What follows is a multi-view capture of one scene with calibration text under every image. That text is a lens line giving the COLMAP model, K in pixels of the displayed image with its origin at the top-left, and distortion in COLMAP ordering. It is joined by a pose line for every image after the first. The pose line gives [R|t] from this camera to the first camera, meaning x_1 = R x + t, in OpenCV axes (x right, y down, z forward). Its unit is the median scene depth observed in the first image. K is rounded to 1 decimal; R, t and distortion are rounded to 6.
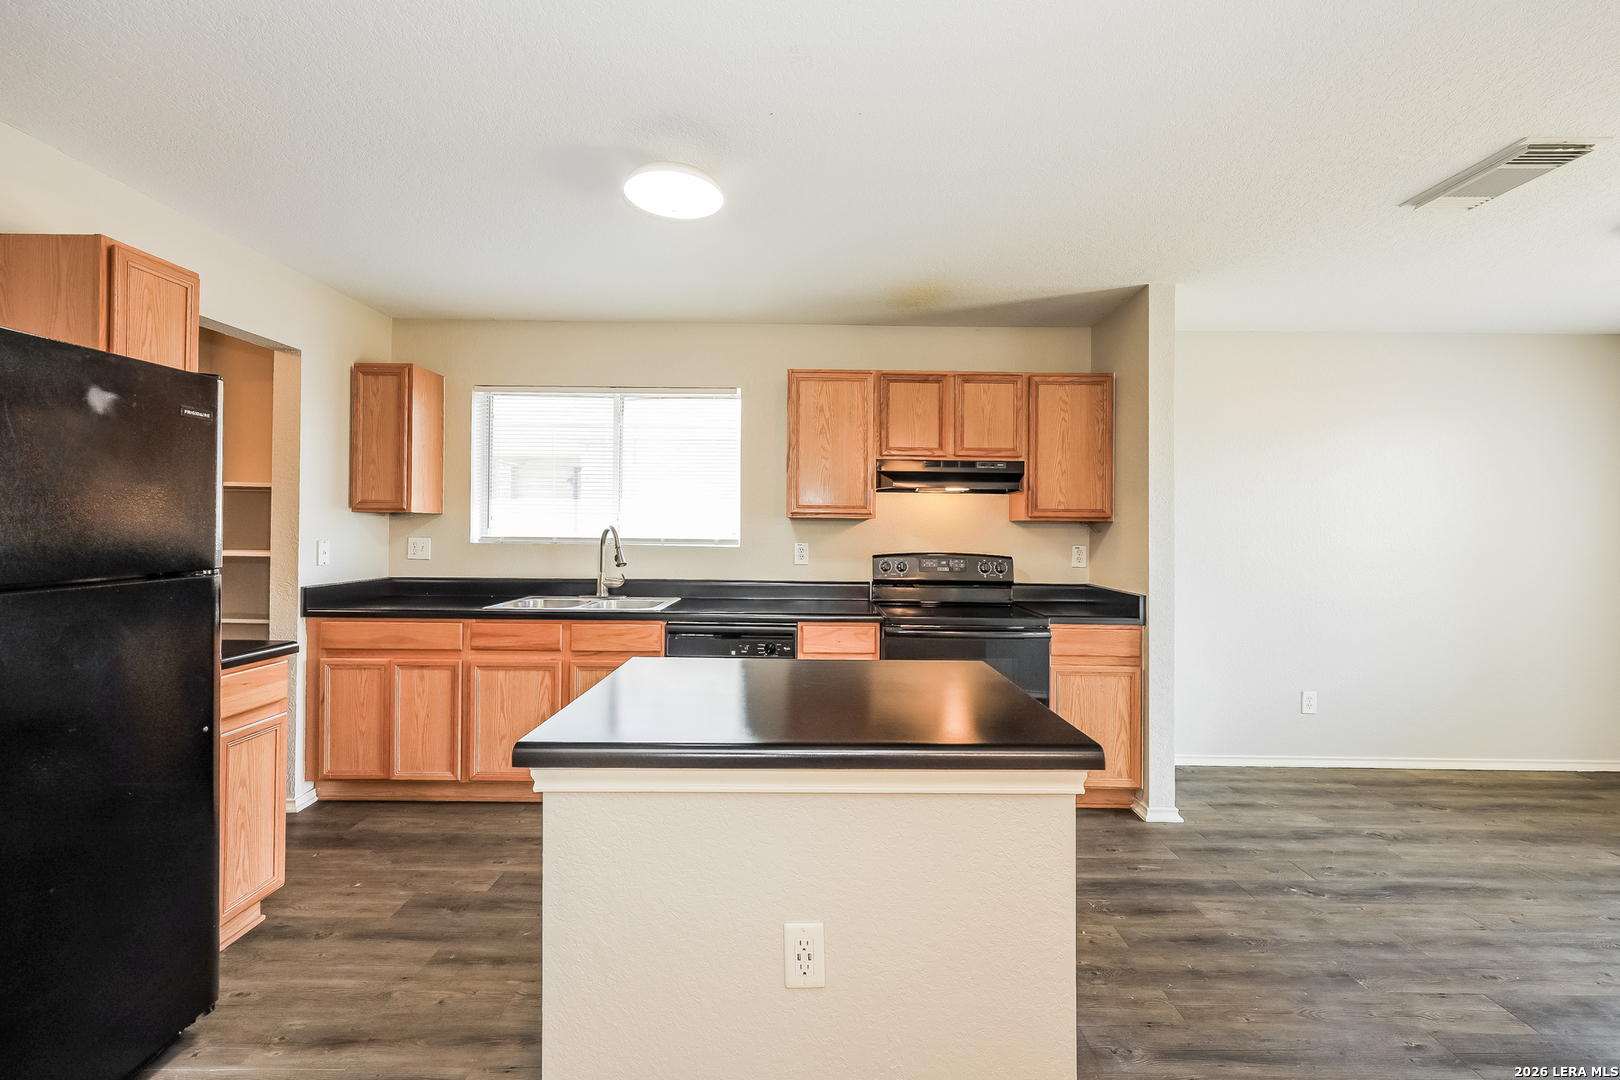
lens RADIAL K [[675.5, 0, 810.1], [0, 675.5, 527.8], [0, 0, 1]] dist [-0.000477, 0.000037]
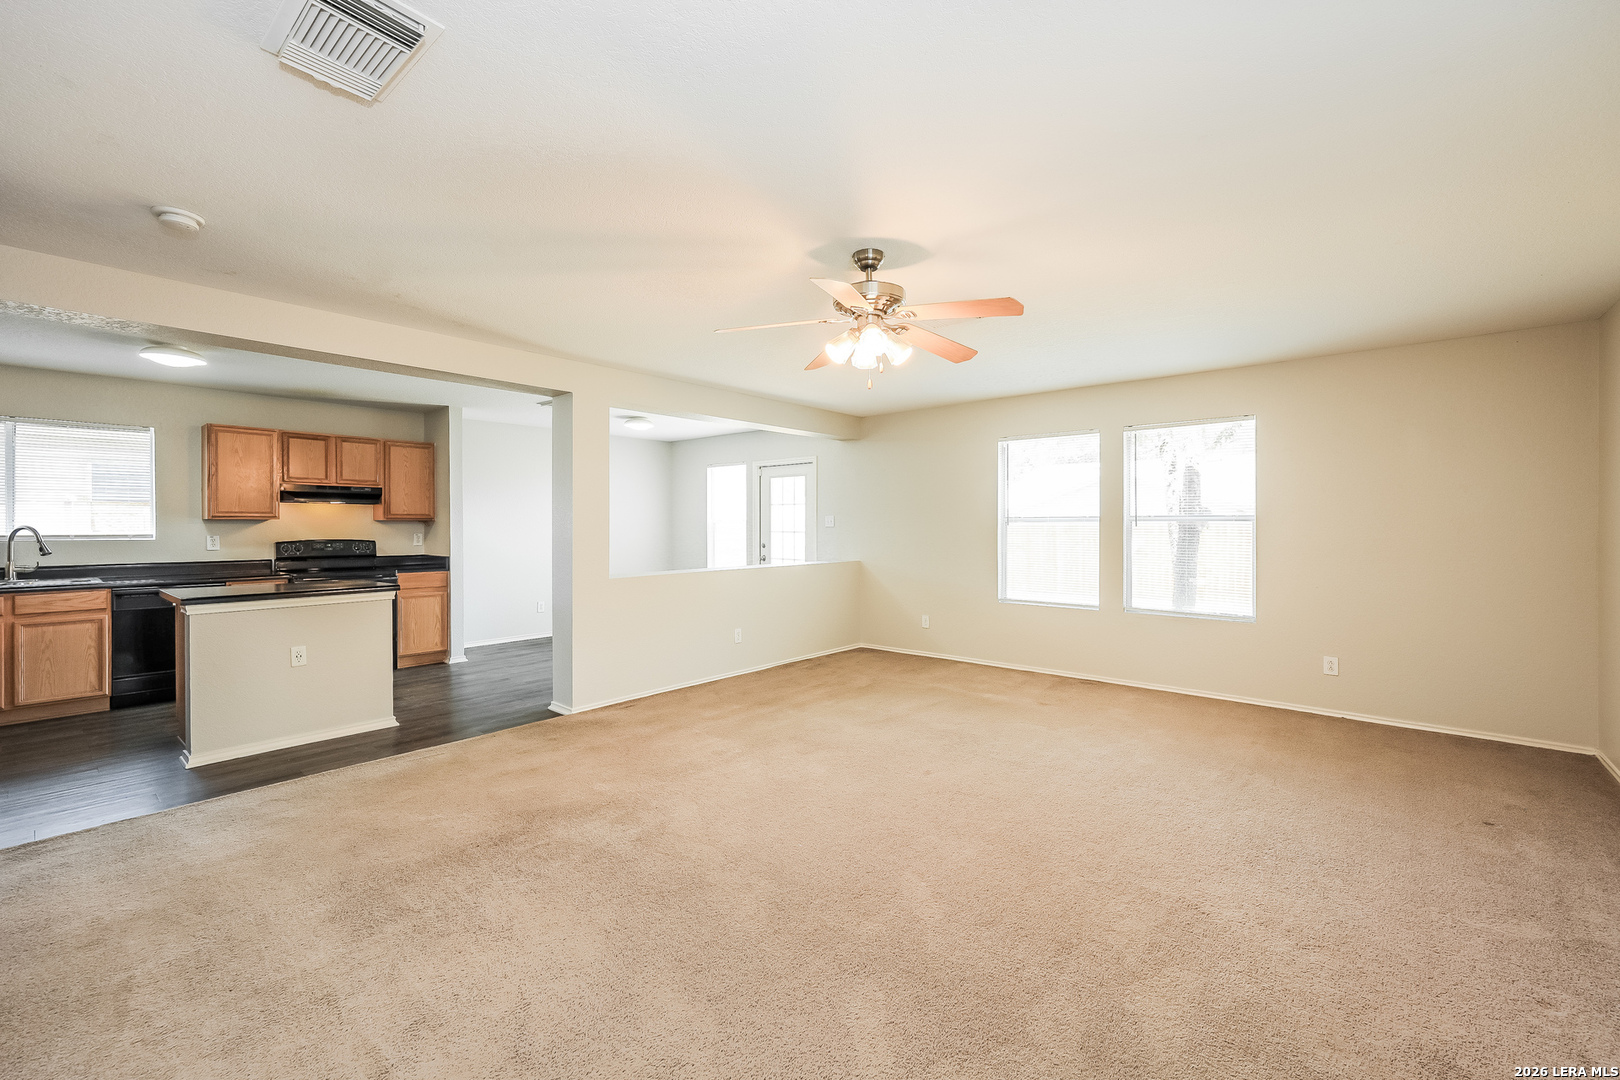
lens RADIAL K [[675.5, 0, 818.9], [0, 675.5, 524.5], [0, 0, 1]] dist [-0.000477, 0.000037]
pose [[0.650922, -0.009958, 0.759079, -0.296885], [0.006446, 0.999950, 0.007589, -0.005318], [-0.759117, -0.000047, 0.650954, -1.070480]]
